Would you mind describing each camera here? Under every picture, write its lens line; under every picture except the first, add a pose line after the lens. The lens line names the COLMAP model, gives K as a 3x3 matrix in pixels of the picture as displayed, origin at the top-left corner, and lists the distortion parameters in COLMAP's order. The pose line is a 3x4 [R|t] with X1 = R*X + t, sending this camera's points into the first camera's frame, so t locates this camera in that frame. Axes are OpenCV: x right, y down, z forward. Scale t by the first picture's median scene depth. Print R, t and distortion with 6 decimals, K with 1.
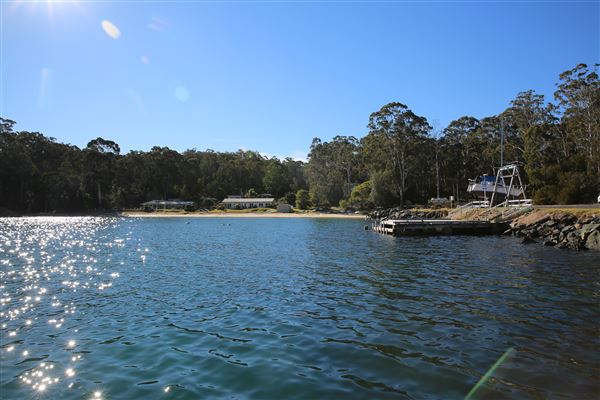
lens RADIAL K [[408.2, 0, 298.4], [0, 408.2, 201.2], [0, 0, 1]] dist [-0.076497, 0.038773]
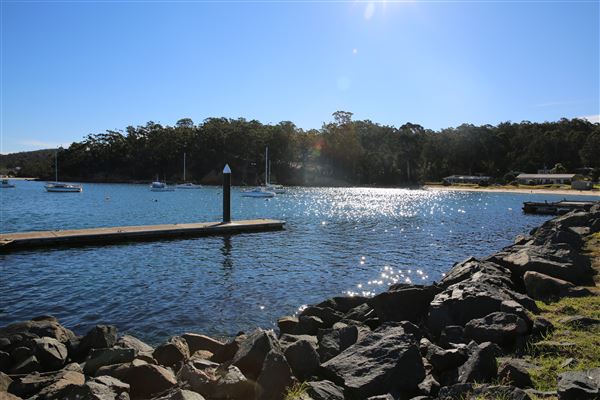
lens RADIAL K [[411.7, 0, 299.8], [0, 411.7, 201.1], [0, 0, 1]] dist [-0.106668, 0.087244]
pose [[0.714708, 0.047648, -0.697798, 0.128030], [0.001208, 0.997591, 0.069356, -0.009381], [0.699422, -0.050412, 0.712929, -0.101484]]
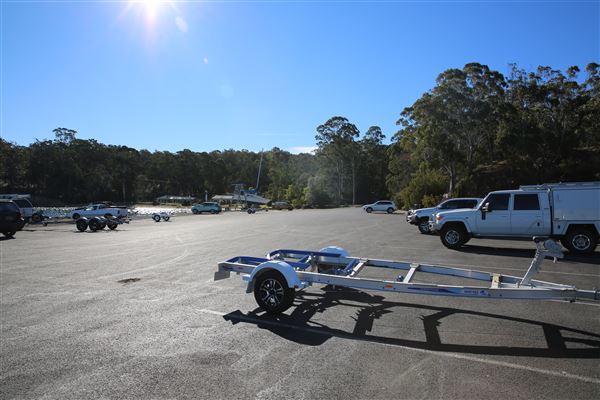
lens RADIAL K [[420.7, 0, 304.0], [0, 420.7, 200.1], [0, 0, 1]] dist [-0.087550, 0.062823]
pose [[0.978216, 0.021011, -0.206522, 0.331707], [-0.018525, 0.999731, 0.013961, -0.015408], [0.206760, -0.009831, 0.978342, -0.165442]]
